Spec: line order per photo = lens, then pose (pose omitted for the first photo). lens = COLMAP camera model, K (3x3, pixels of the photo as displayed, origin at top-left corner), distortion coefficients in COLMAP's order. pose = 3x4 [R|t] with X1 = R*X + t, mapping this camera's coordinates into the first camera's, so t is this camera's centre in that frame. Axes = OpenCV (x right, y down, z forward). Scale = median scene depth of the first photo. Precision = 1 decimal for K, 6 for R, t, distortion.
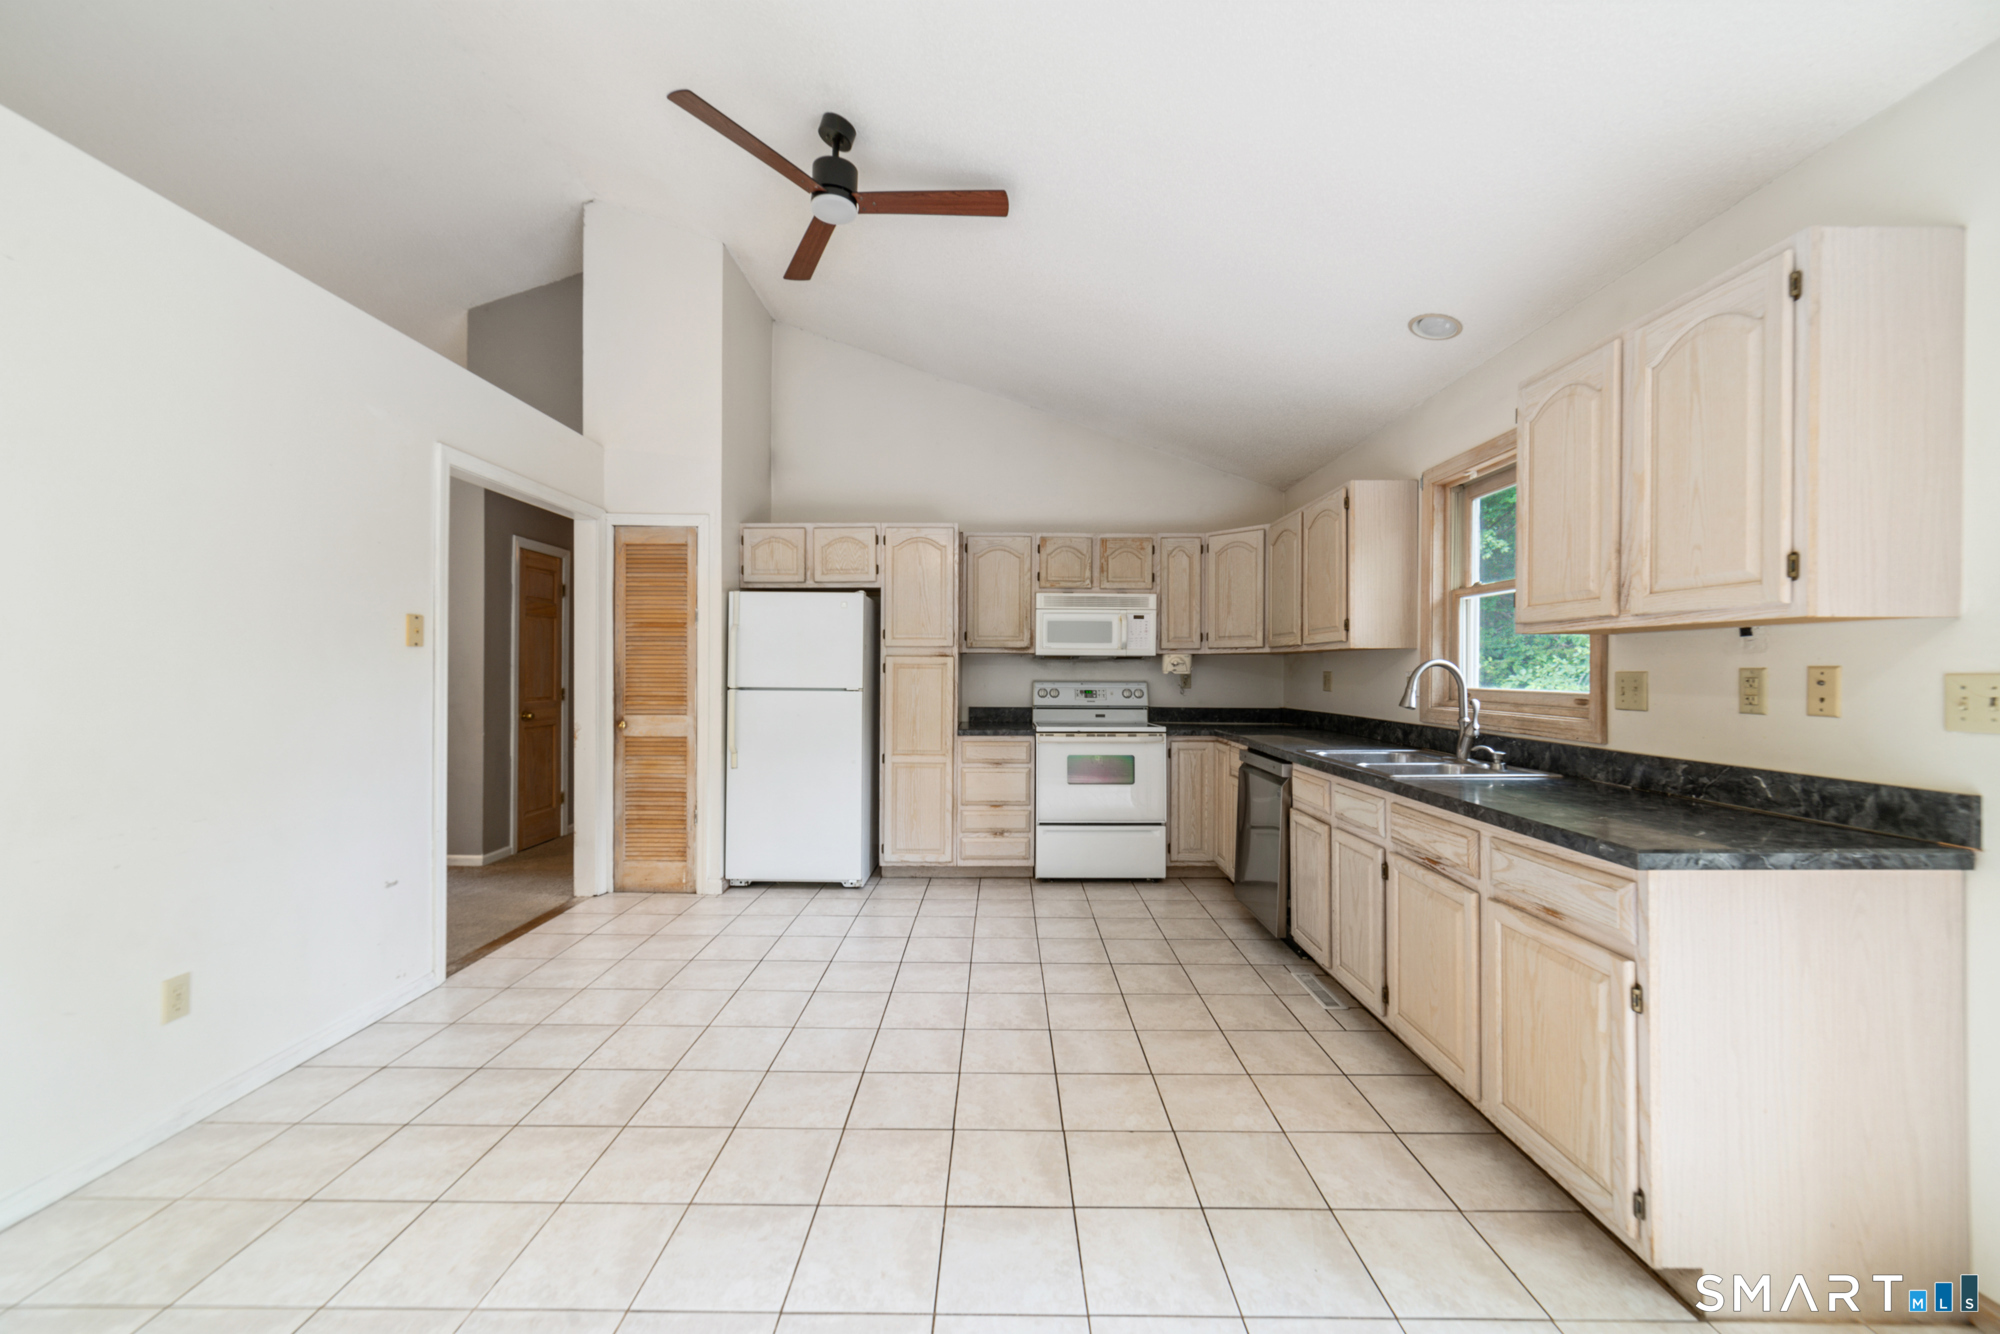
lens RADIAL K [[776.3, 0, 999.8], [0, 776.3, 671.2], [0, 0, 1]] dist [-0.001595, 0.002636]
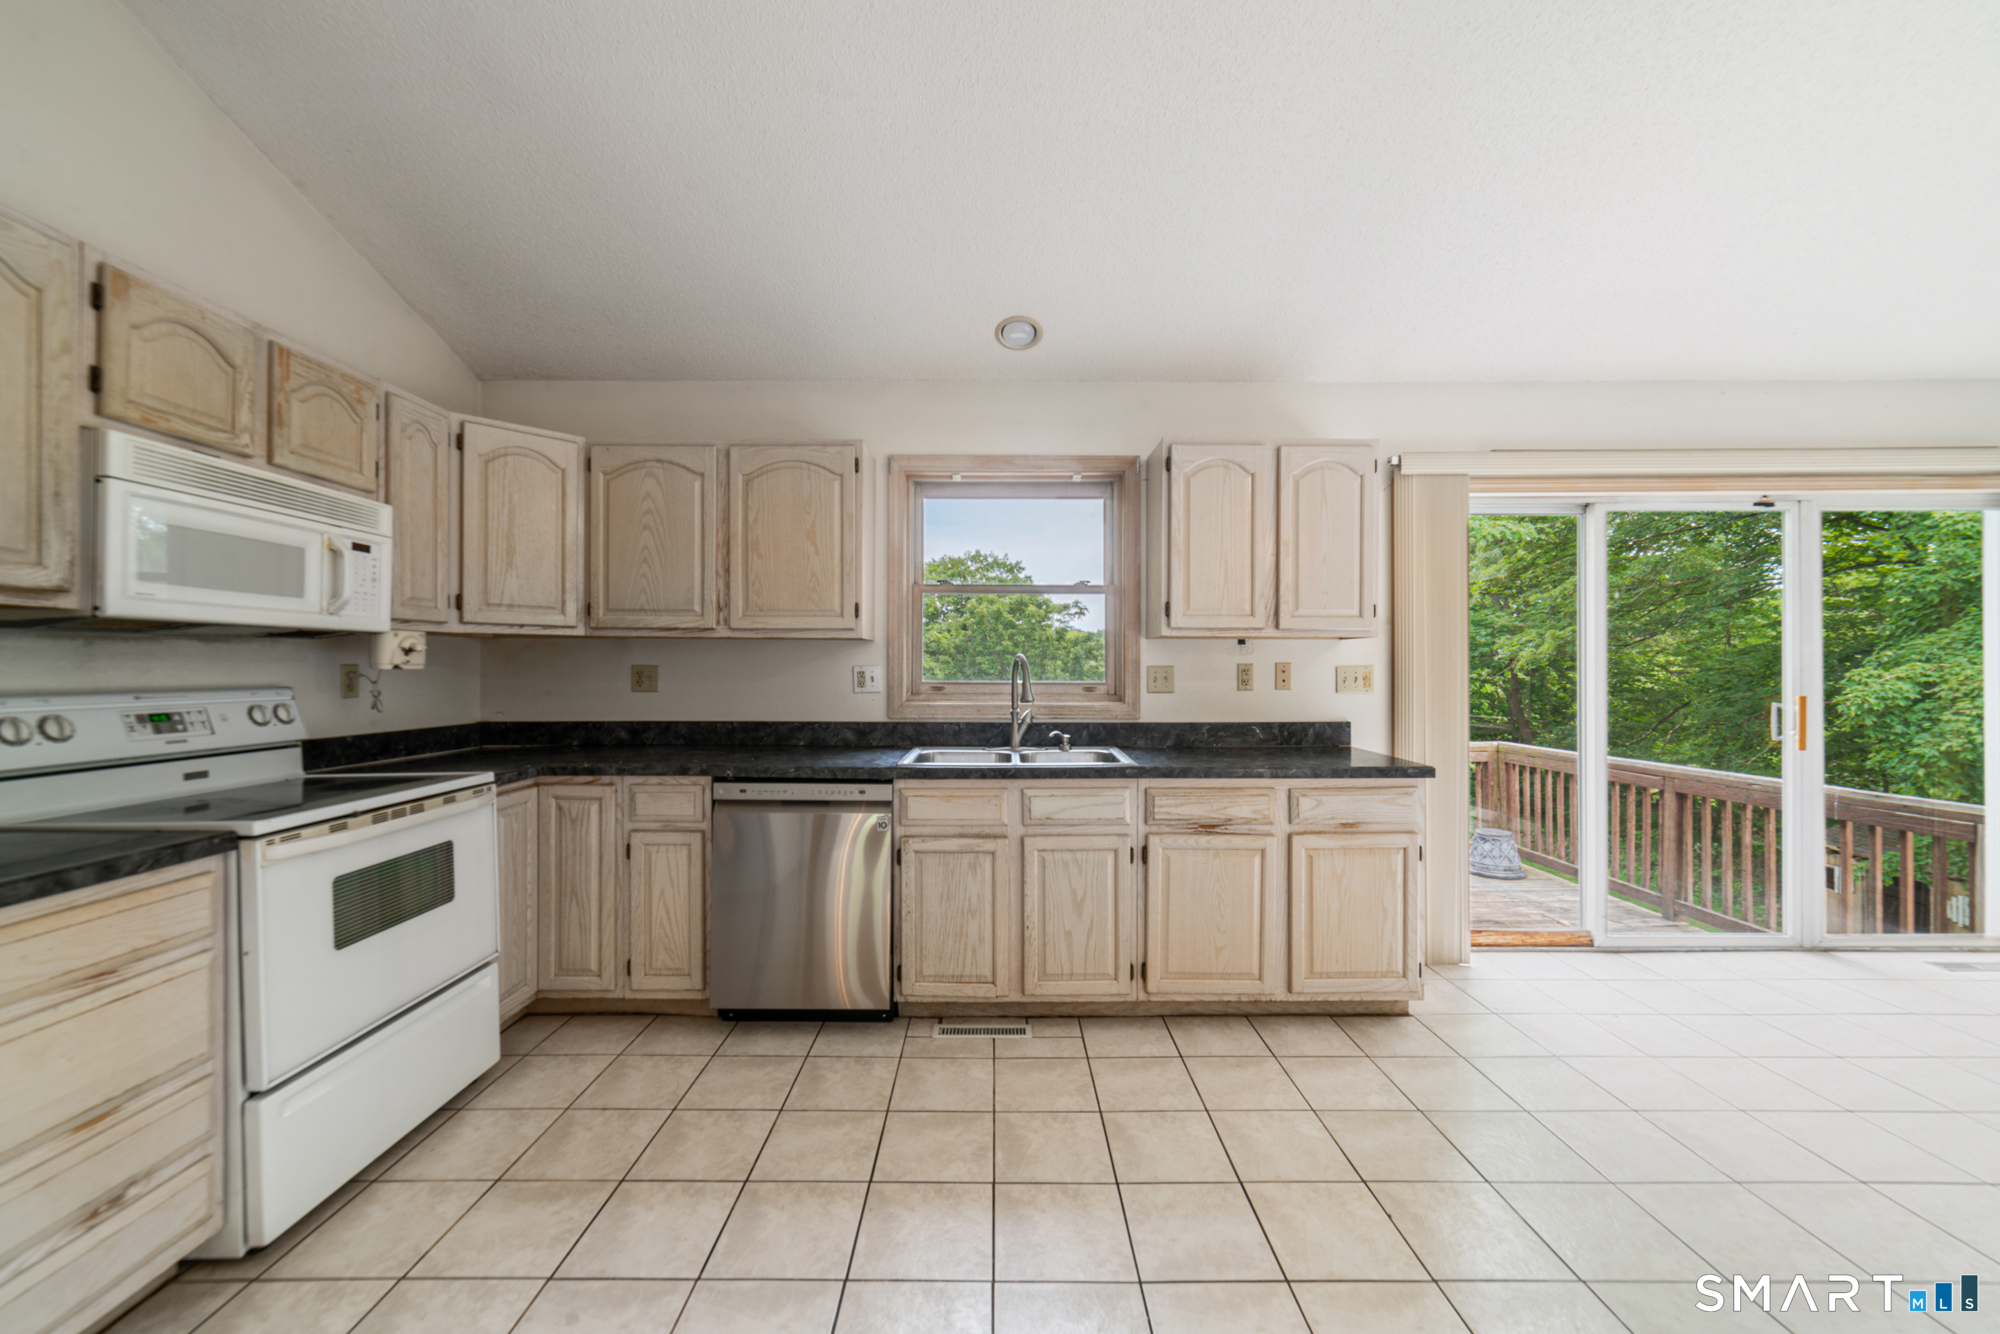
lens RADIAL K [[776.3, 0, 990.0], [0, 776.3, 671.6], [0, 0, 1]] dist [-0.001595, 0.002636]
pose [[-0.006629, -0.010535, 0.999923, -0.332109], [-0.001791, 0.999943, 0.010523, -0.001465], [-0.999976, -0.001721, -0.006647, 0.719531]]
